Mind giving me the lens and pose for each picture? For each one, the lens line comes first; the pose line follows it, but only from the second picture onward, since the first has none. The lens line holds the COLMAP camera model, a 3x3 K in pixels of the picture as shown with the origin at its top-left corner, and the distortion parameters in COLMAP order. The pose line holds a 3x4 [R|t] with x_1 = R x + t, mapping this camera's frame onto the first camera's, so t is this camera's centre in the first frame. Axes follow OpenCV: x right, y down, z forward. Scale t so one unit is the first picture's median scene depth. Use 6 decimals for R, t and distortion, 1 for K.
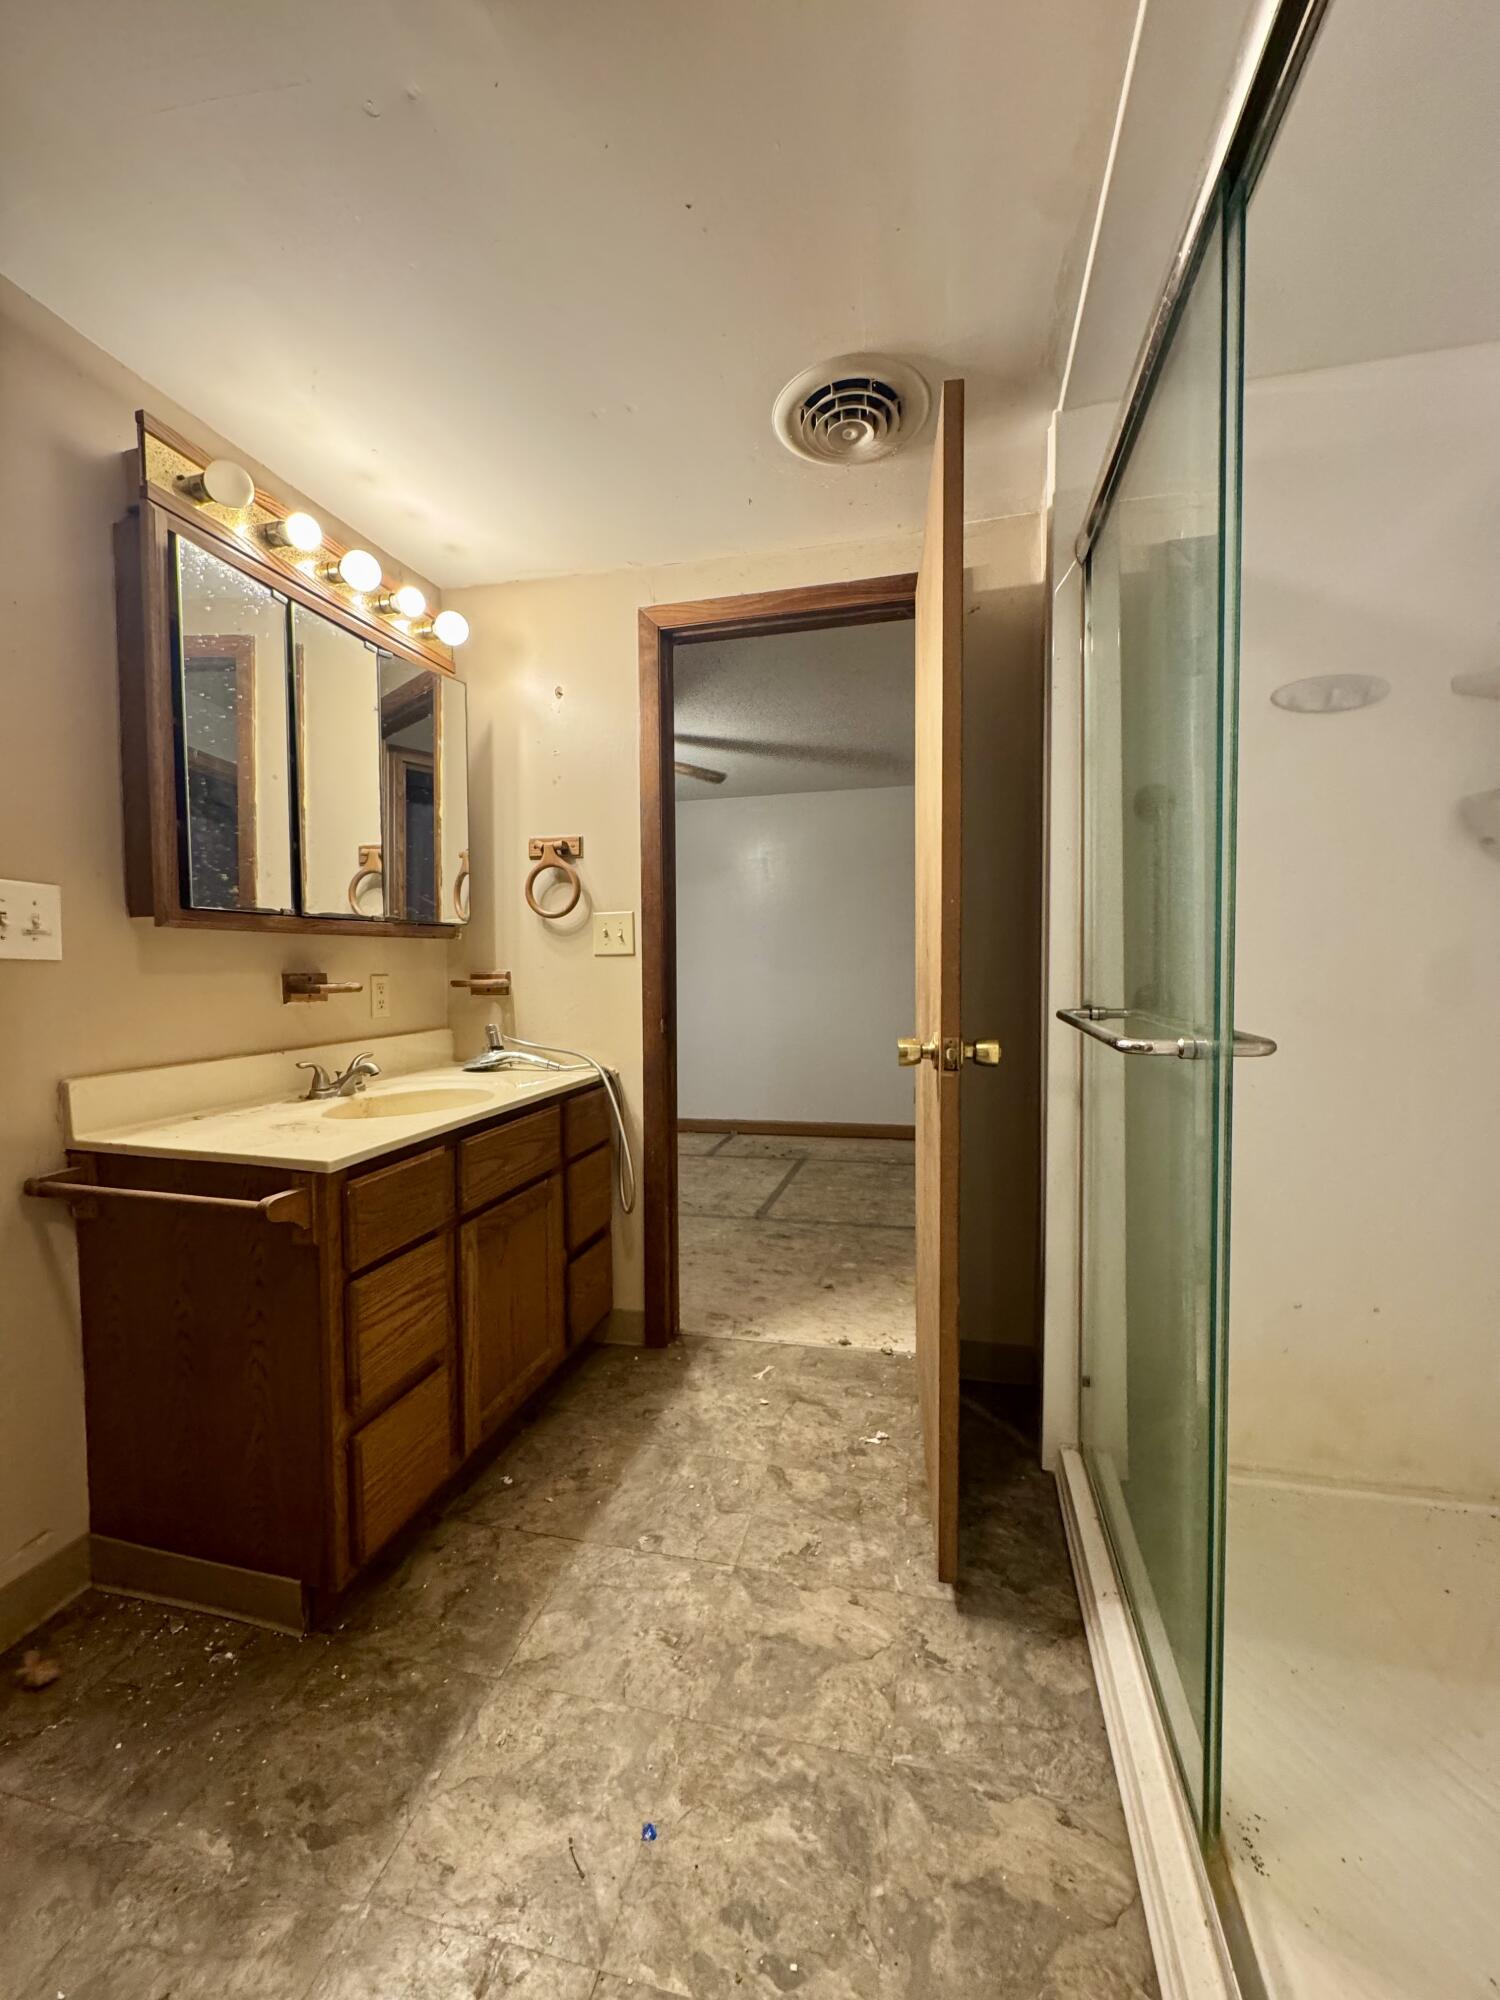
lens RADIAL K [[798.6, 0, 742.1], [0, 798.6, 999.8], [0, 0, 1]] dist [-0.004021, 0.000487]
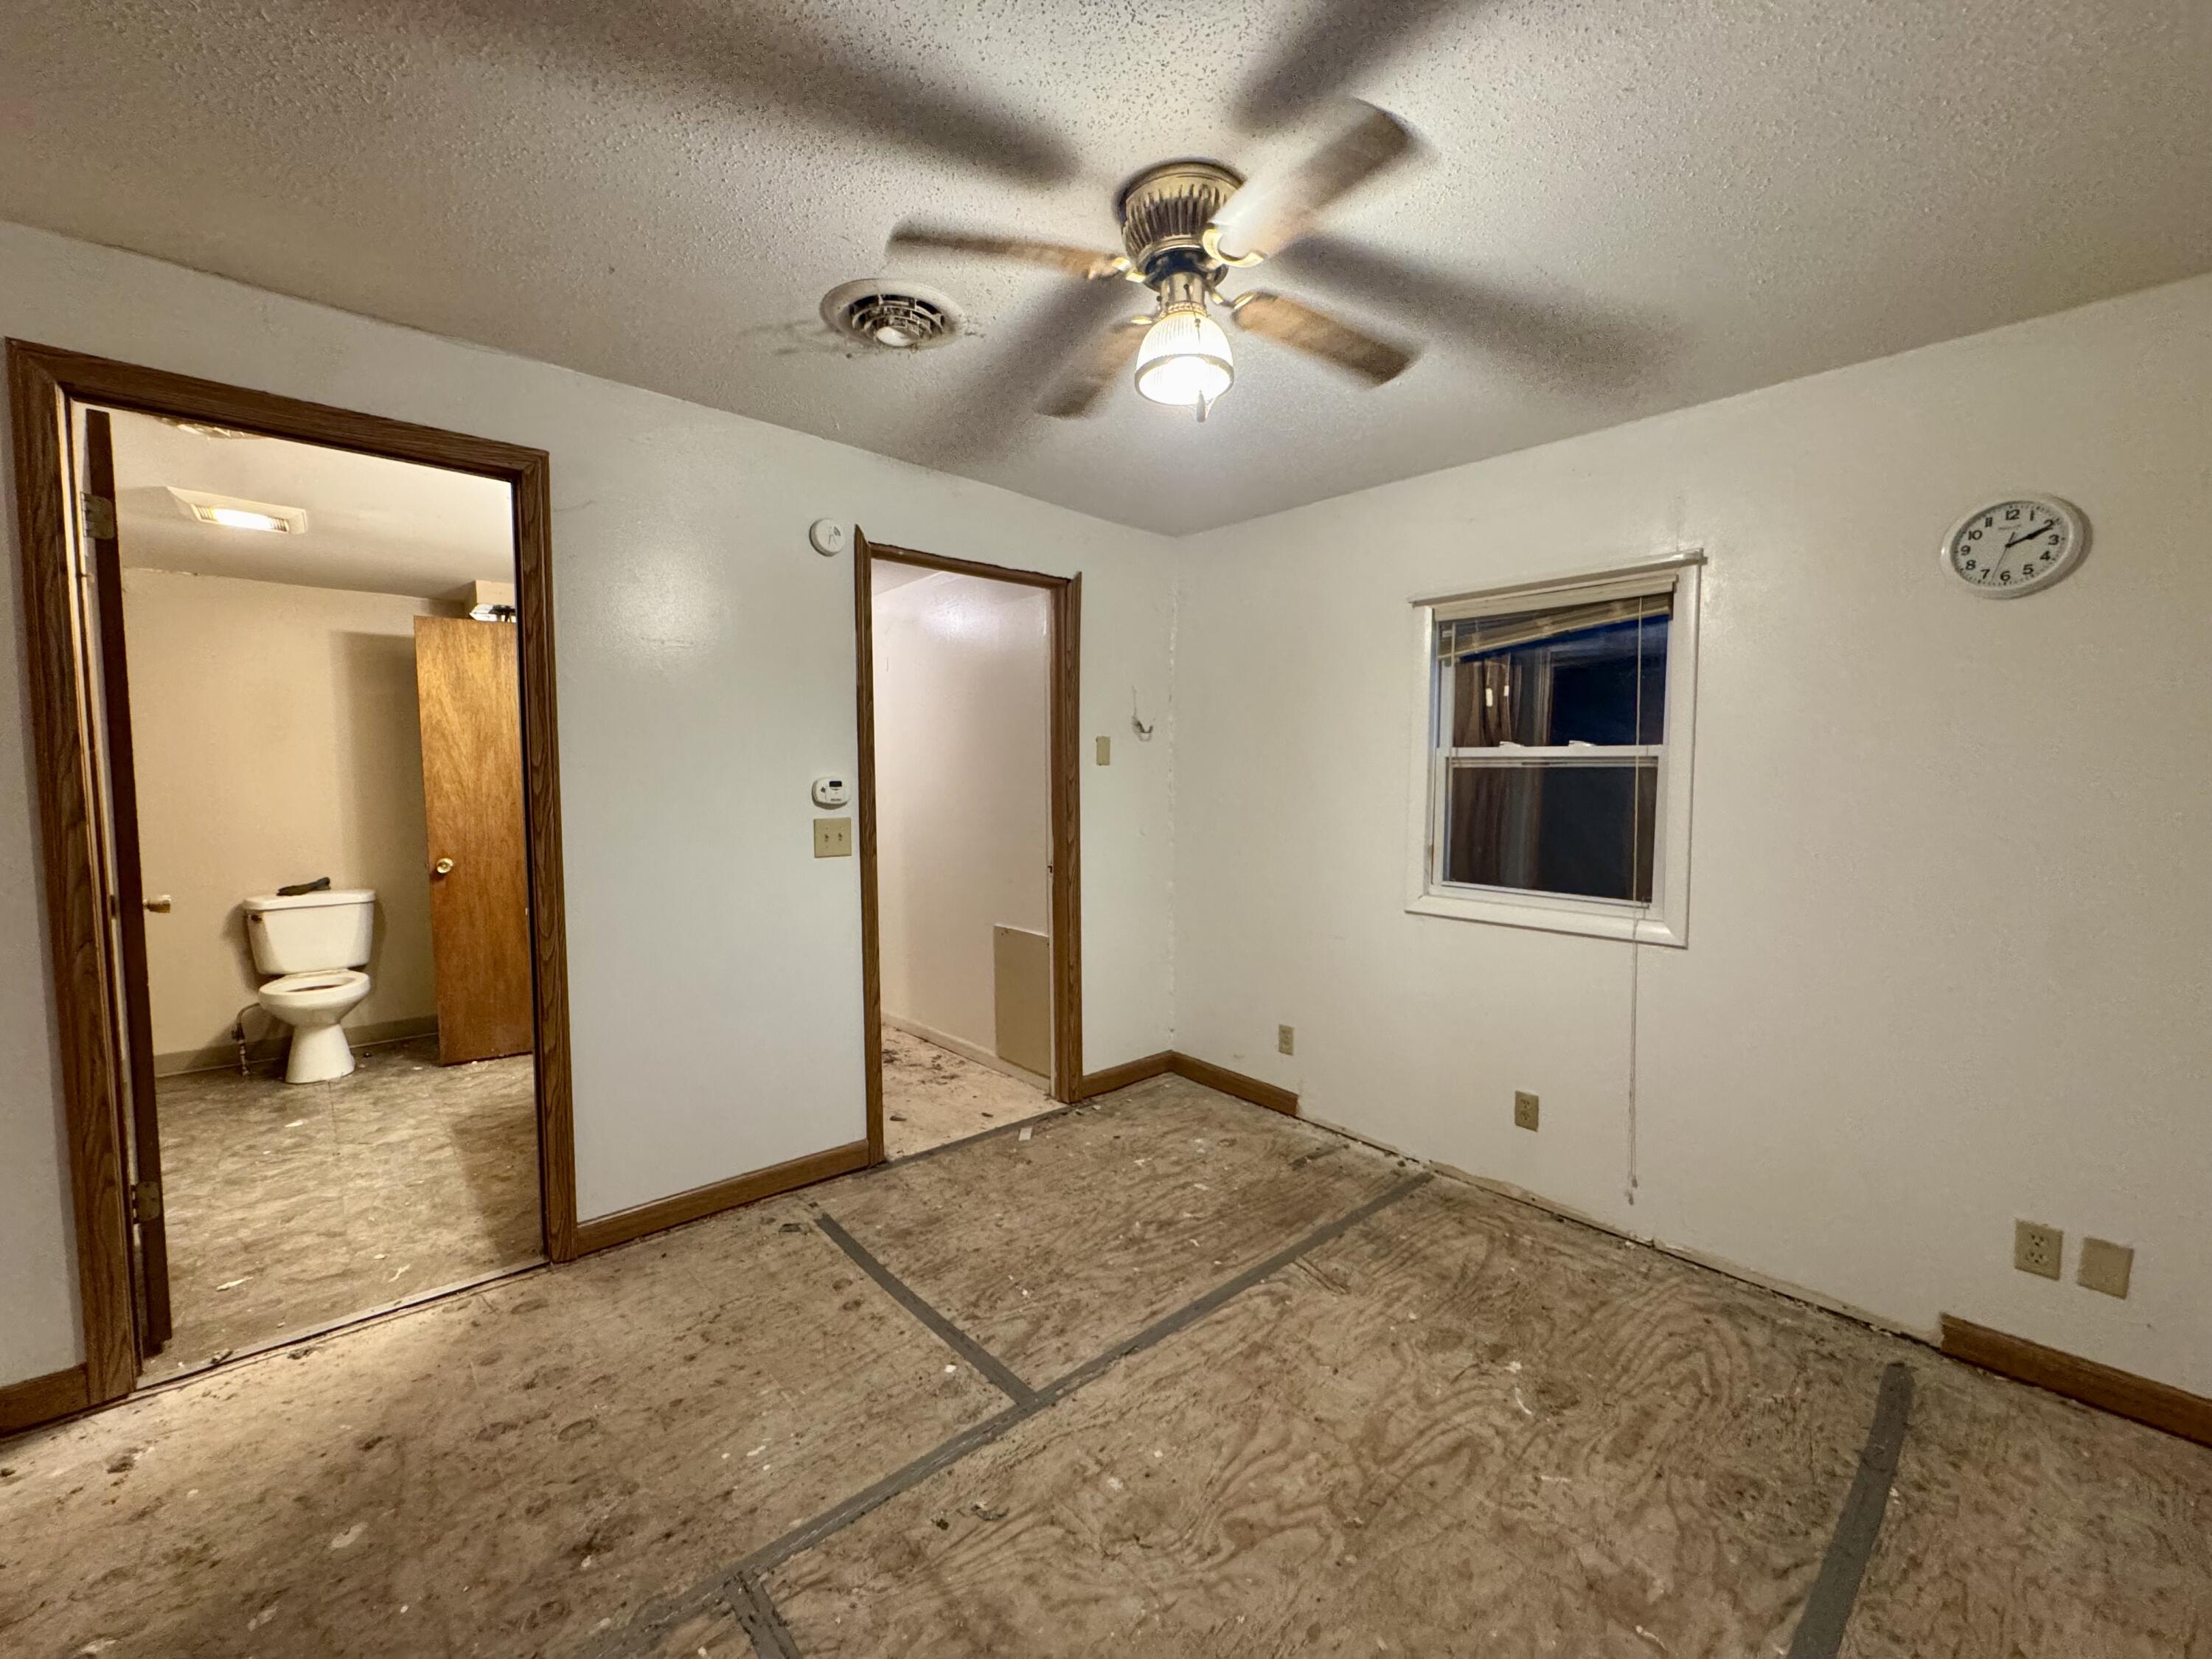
lens RADIAL K [[883.3, 0, 1104.8], [0, 883.3, 824.9], [0, 0, 1]] dist [-0.004021, 0.000487]
pose [[-0.556937, 0.056356, -0.828640, 0.589341], [-0.020769, 0.996438, 0.081726, -0.255939], [0.830295, 0.062726, -0.553783, 3.314246]]
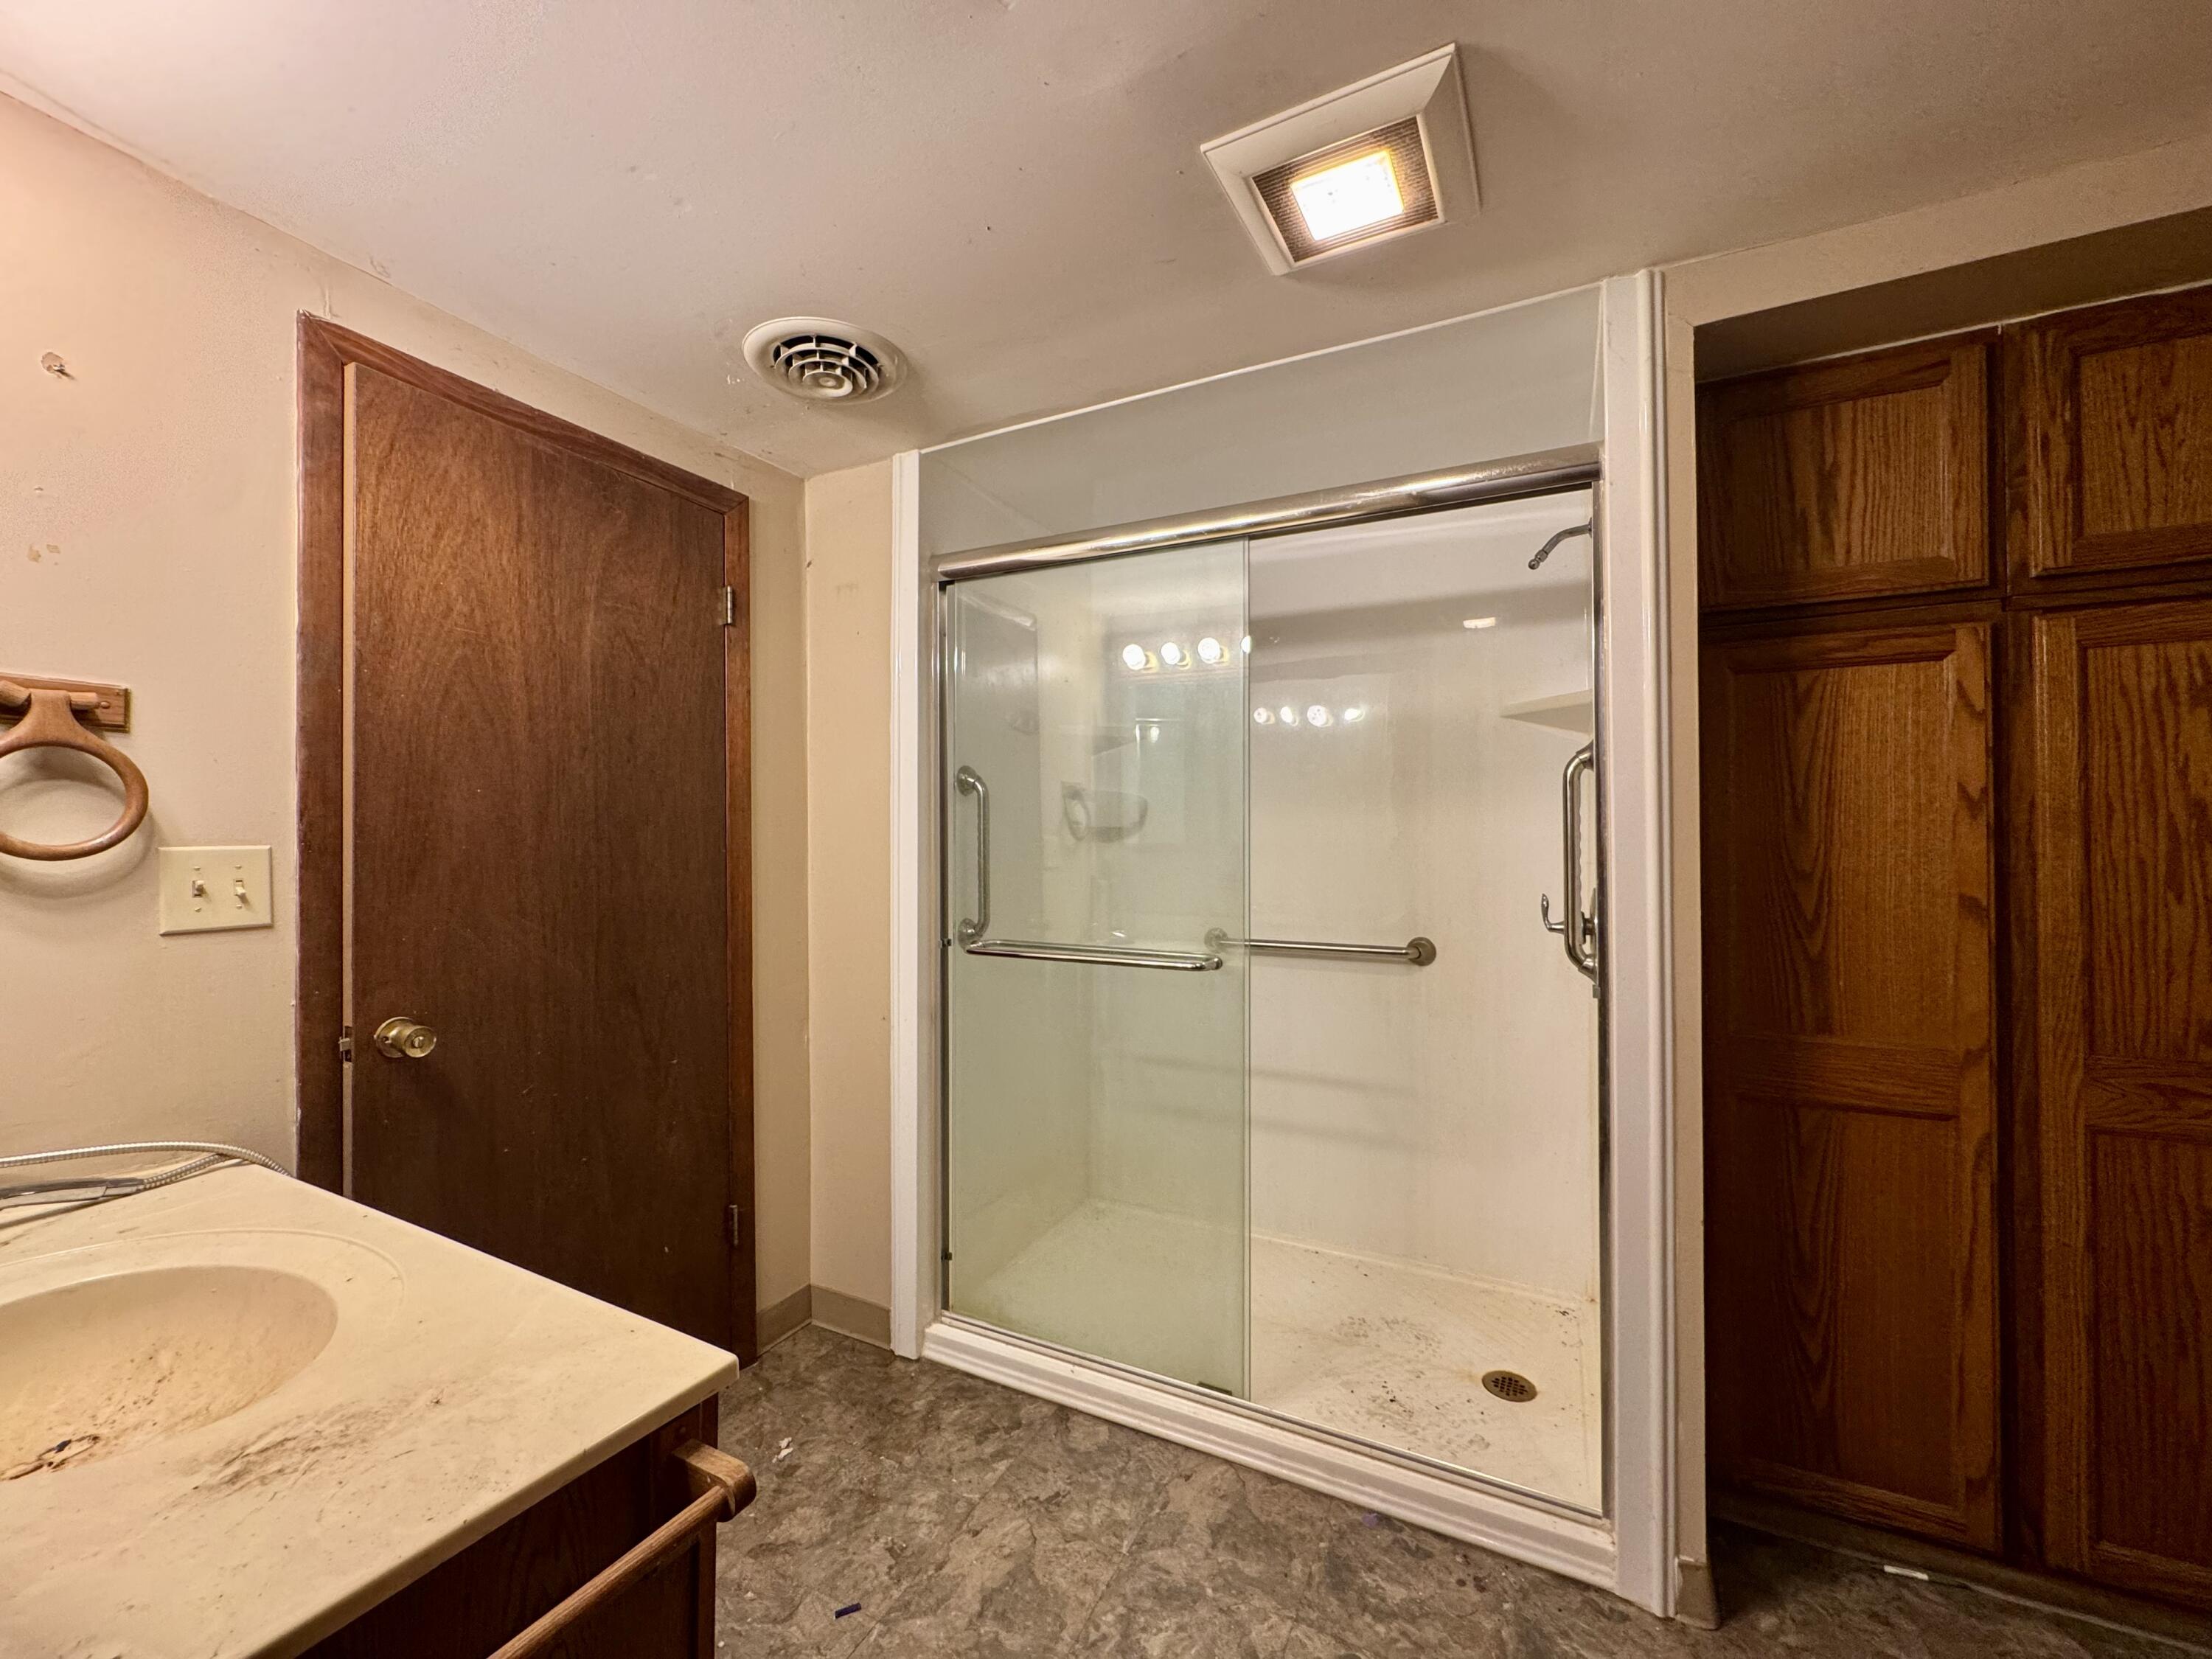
lens RADIAL K [[883.3, 0, 1111.0], [0, 883.3, 835.3], [0, 0, 1]] dist [-0.004021, 0.000487]
pose [[0.217398, 0.016778, 0.975939, -0.921507], [0.043318, 0.998701, -0.026819, -0.121535], [-0.975121, 0.048106, 0.216389, 0.498703]]
